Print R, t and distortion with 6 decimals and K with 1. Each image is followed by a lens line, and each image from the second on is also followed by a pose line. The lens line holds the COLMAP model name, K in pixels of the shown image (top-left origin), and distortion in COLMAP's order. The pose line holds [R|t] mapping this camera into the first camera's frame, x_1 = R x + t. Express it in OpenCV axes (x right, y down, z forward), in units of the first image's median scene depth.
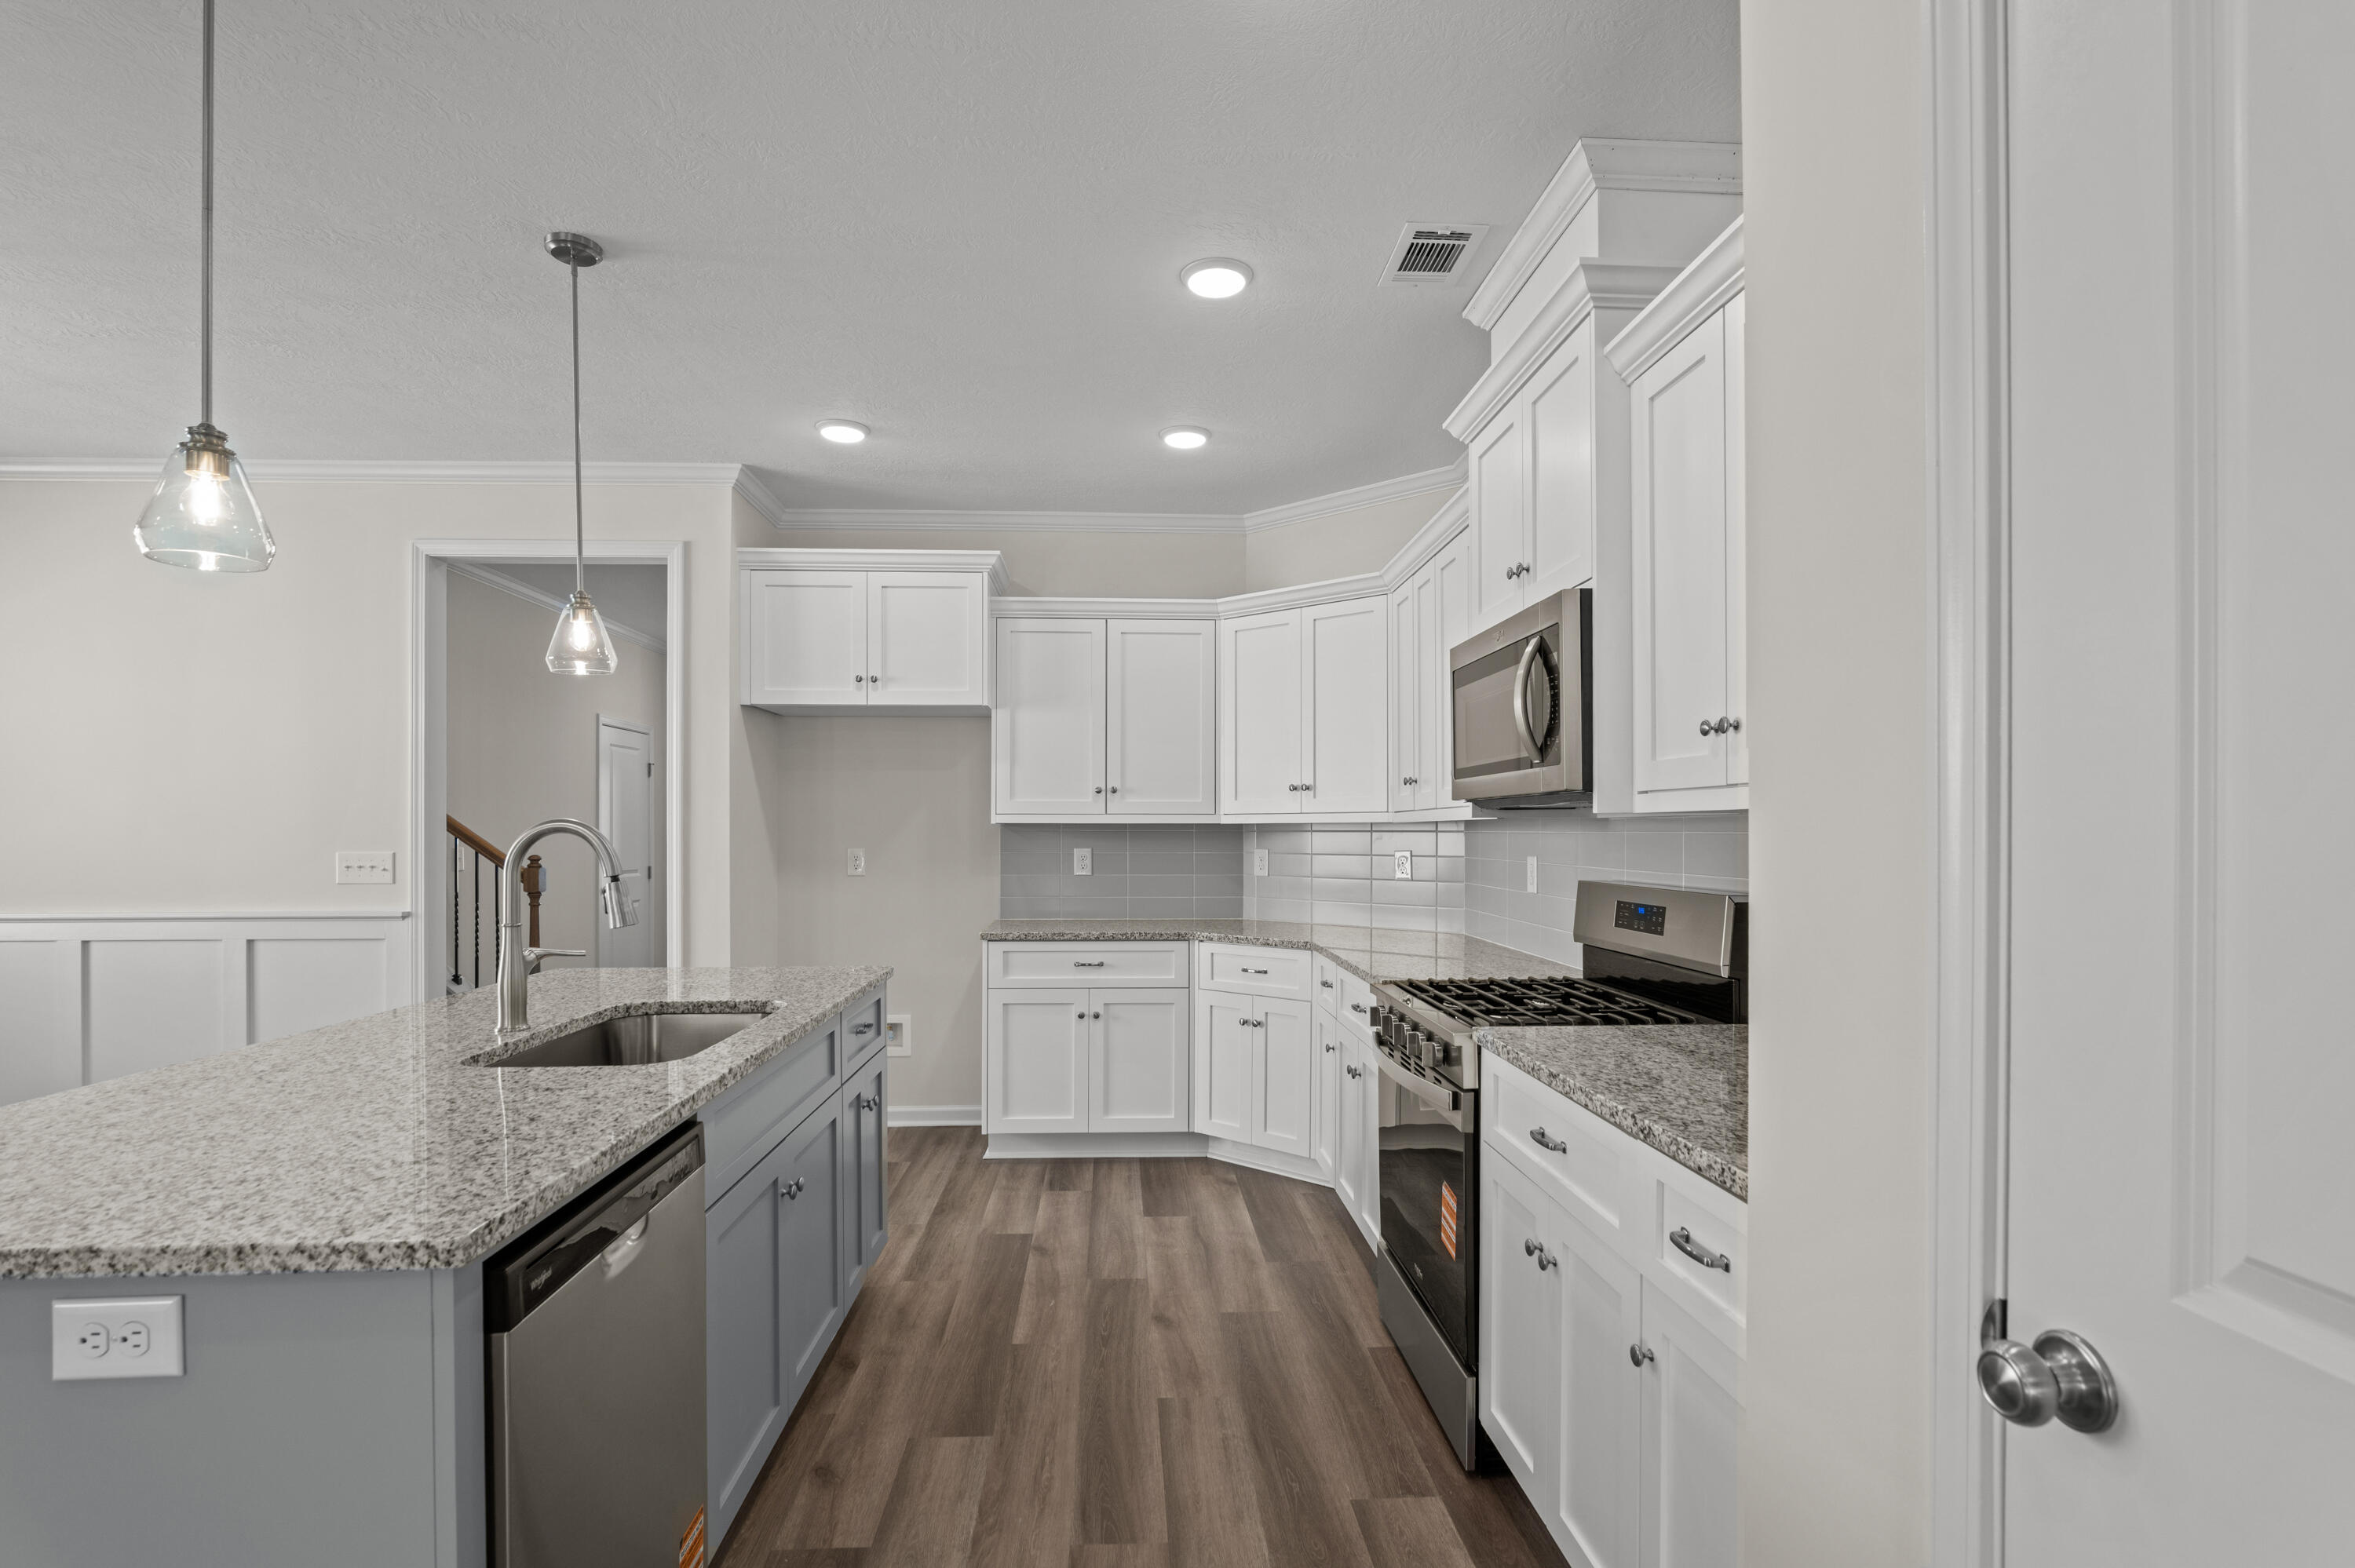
lens RADIAL K [[1109.1, 0, 1180.6], [0, 1109.1, 835.9], [0, 0, 1]] dist [-0.015258, 0.004386]
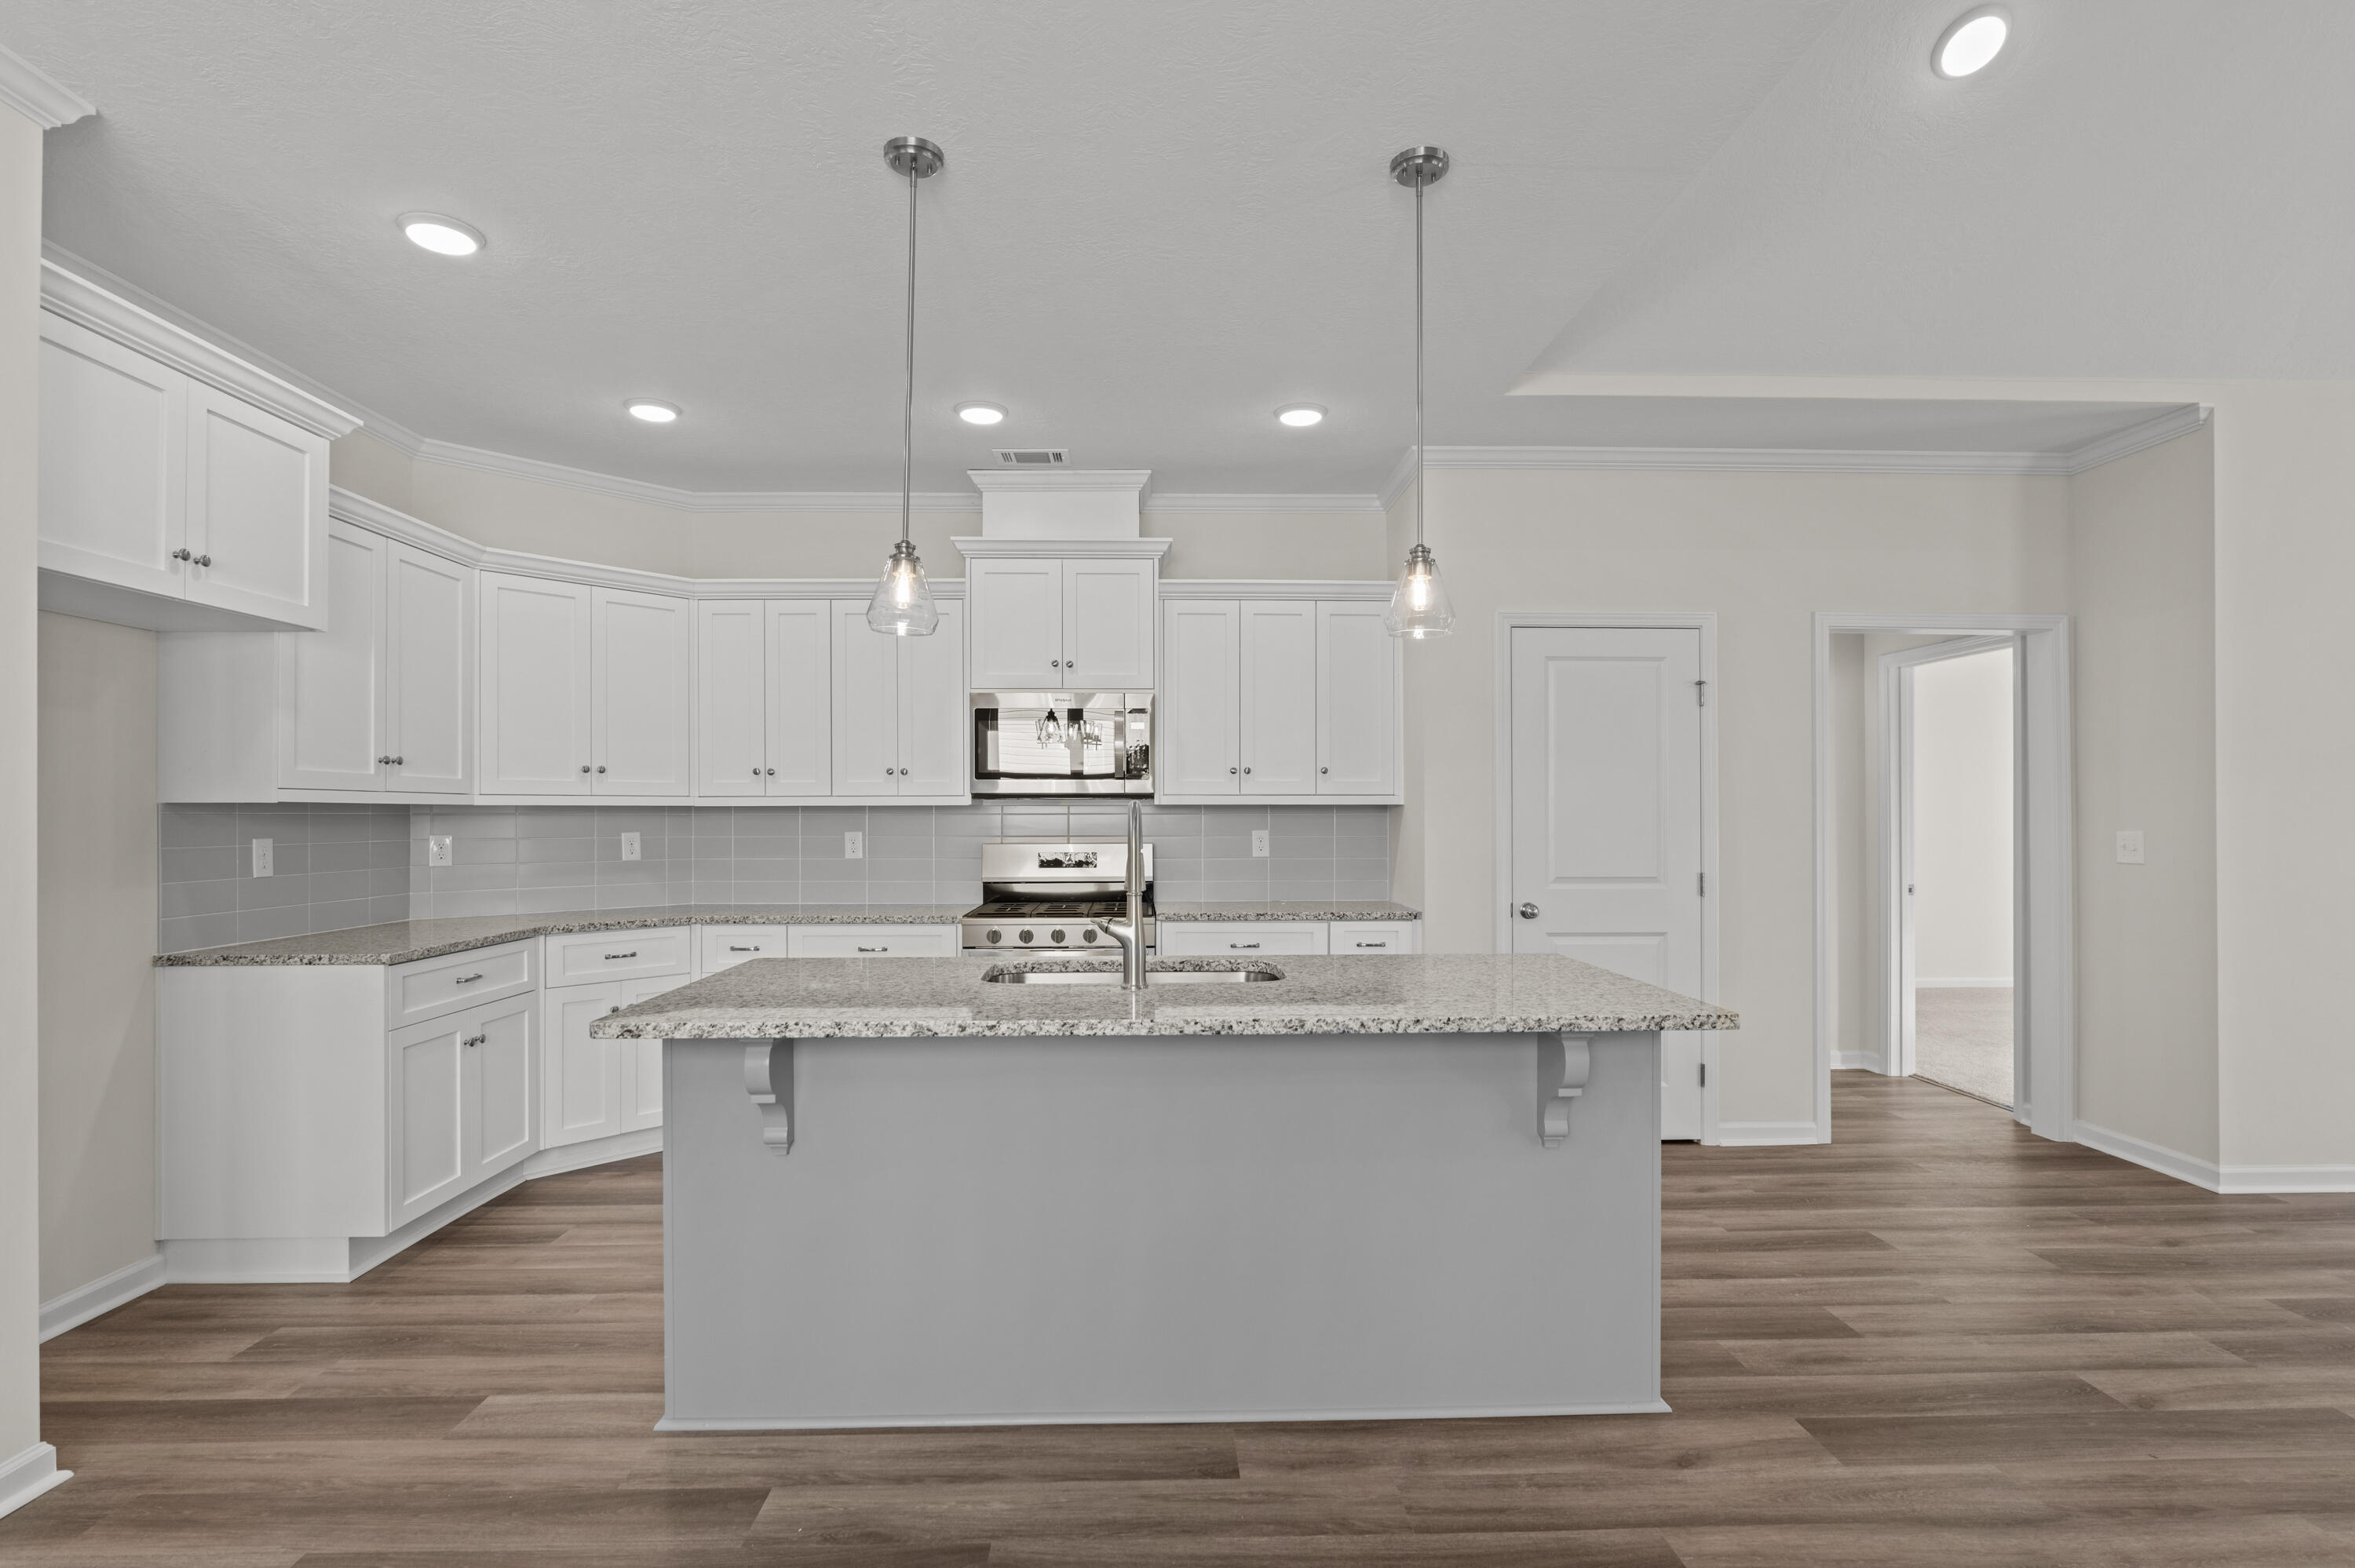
lens RADIAL K [[1132.2, 0, 1174.2], [0, 1132.2, 812.4], [0, 0, 1]] dist [-0.016234, 0.004821]
pose [[0.026426, 0.002439, 0.999648, -1.007416], [0.005166, 0.999983, -0.002577, 0.000152], [-0.999637, 0.005232, 0.026413, 0.531011]]
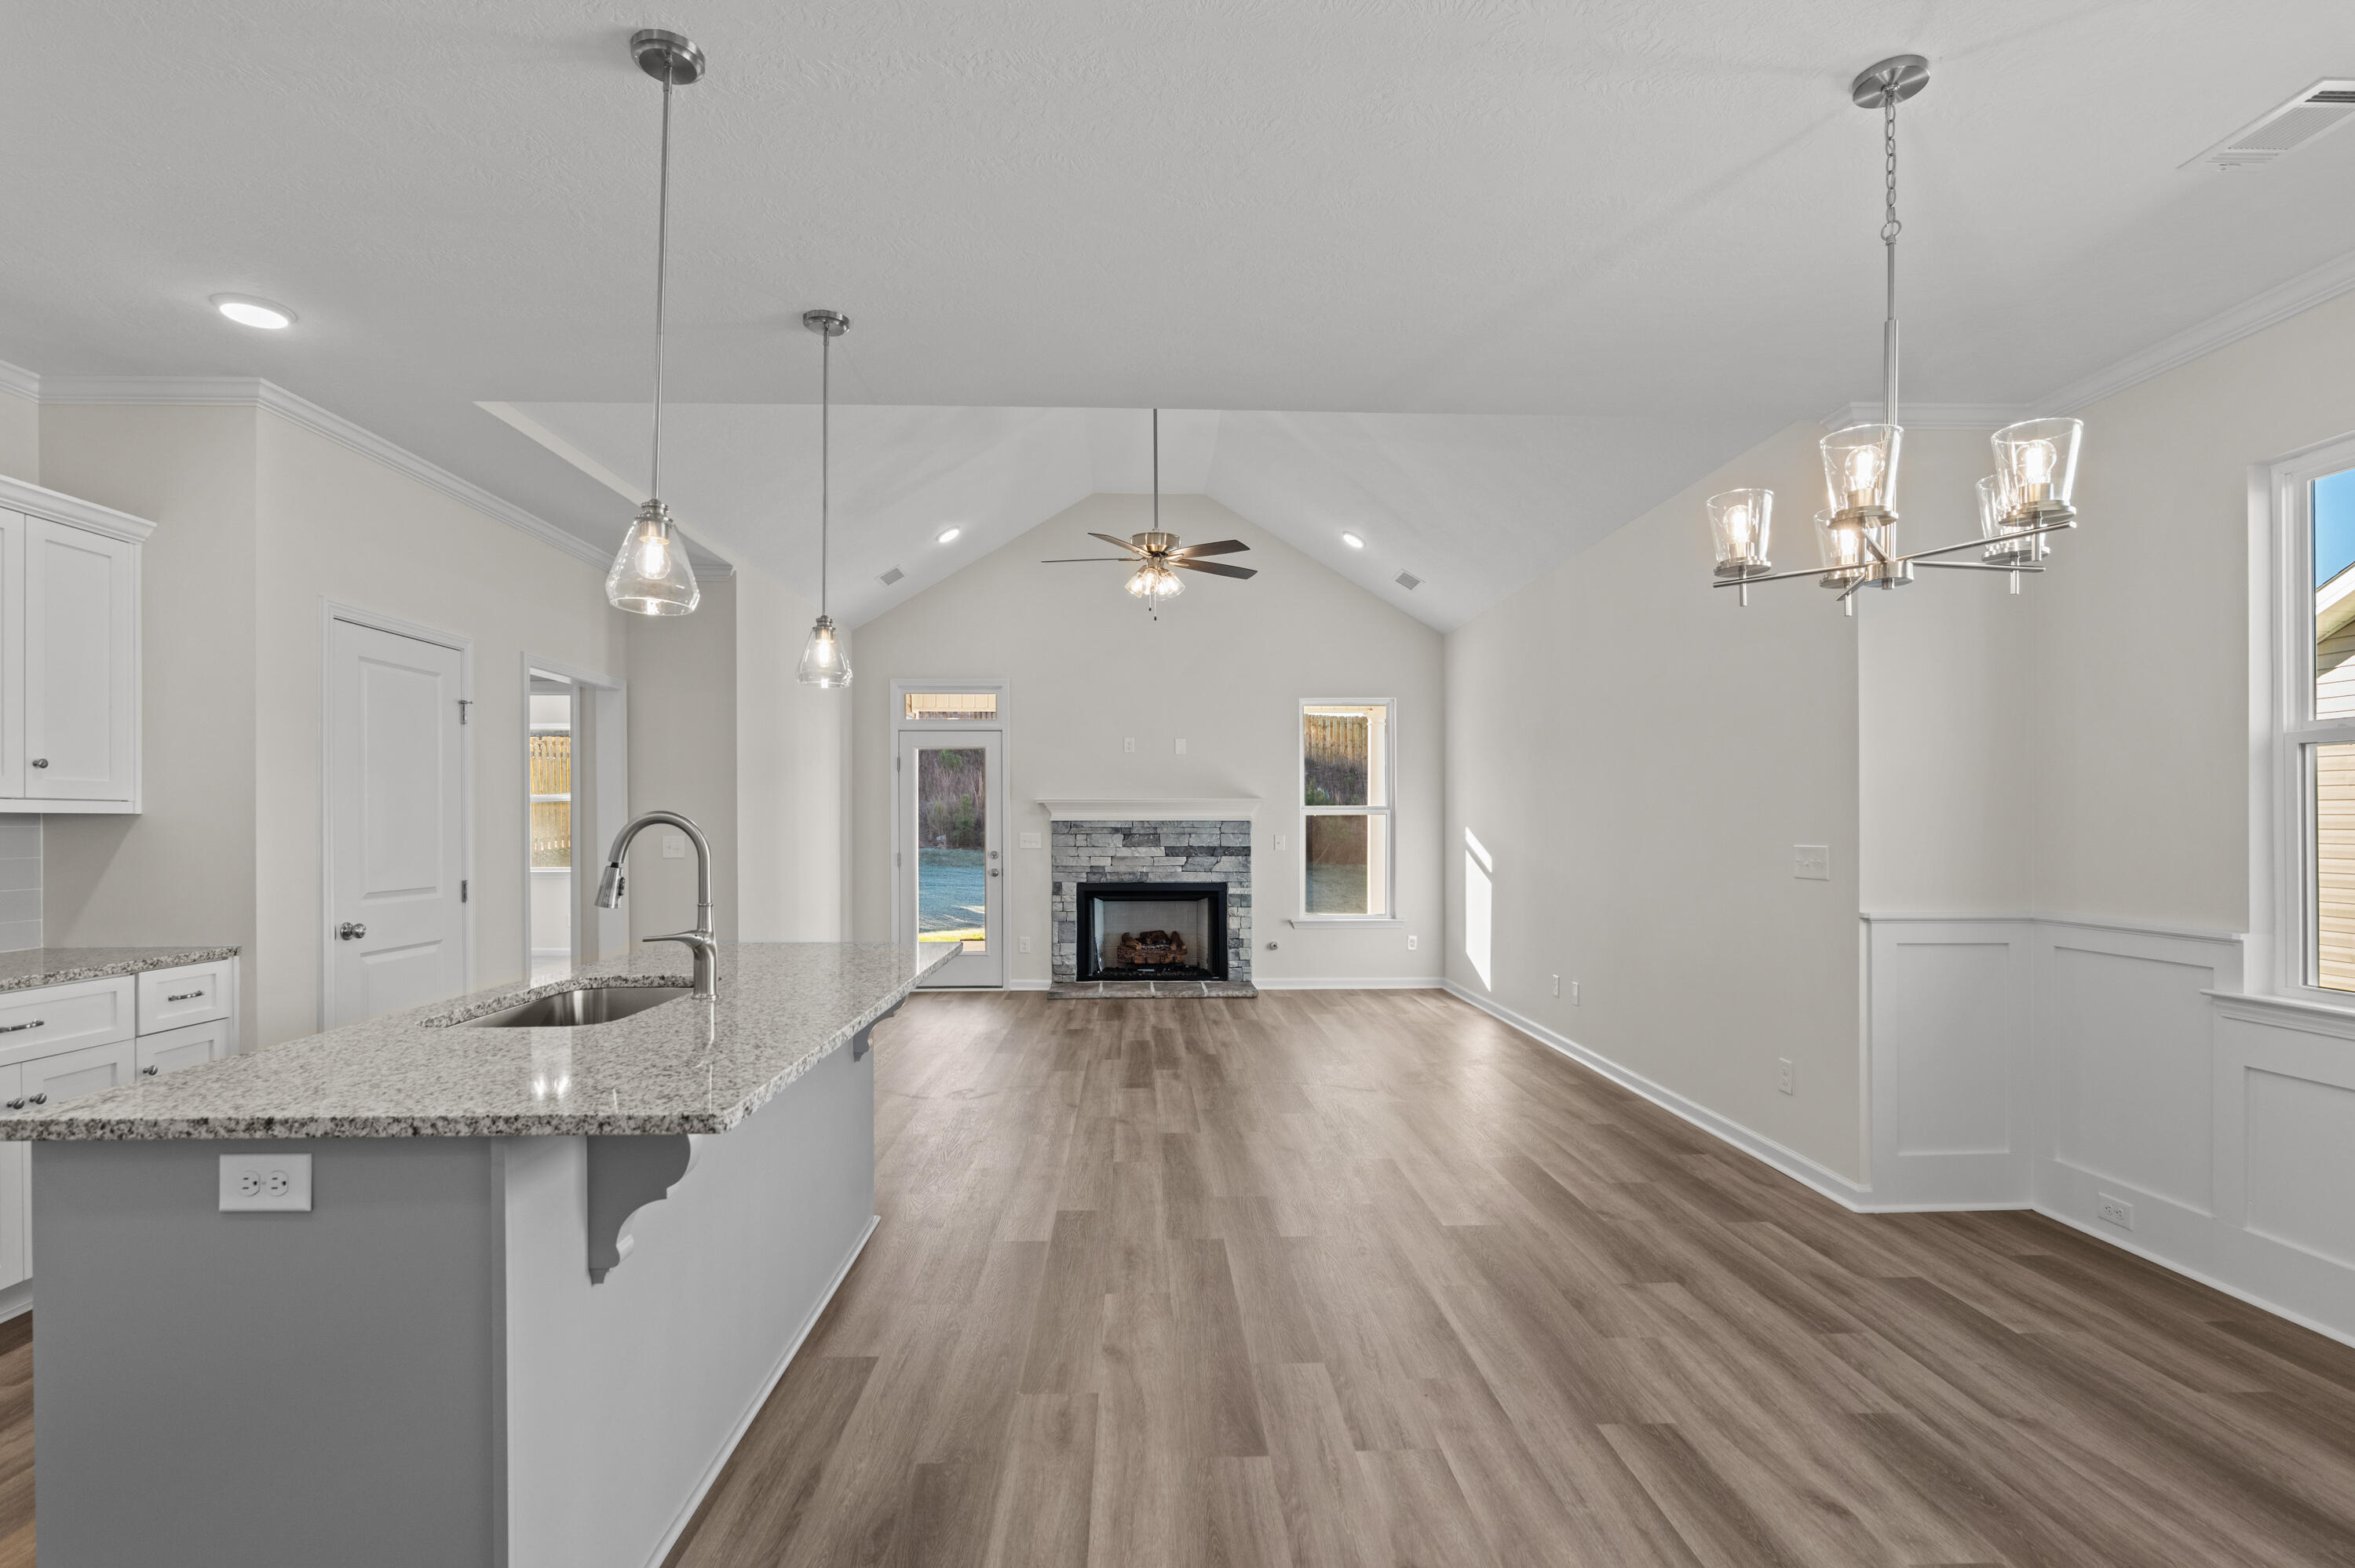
lens RADIAL K [[1109.1, 0, 1164.9], [0, 1109.1, 822.0], [0, 0, 1]] dist [-0.015258, 0.004386]
pose [[-0.999454, 0.004756, 0.032688, -0.637211], [0.004903, 0.999978, 0.004390, -0.003152], [-0.032667, 0.004548, -0.999456, 1.208805]]
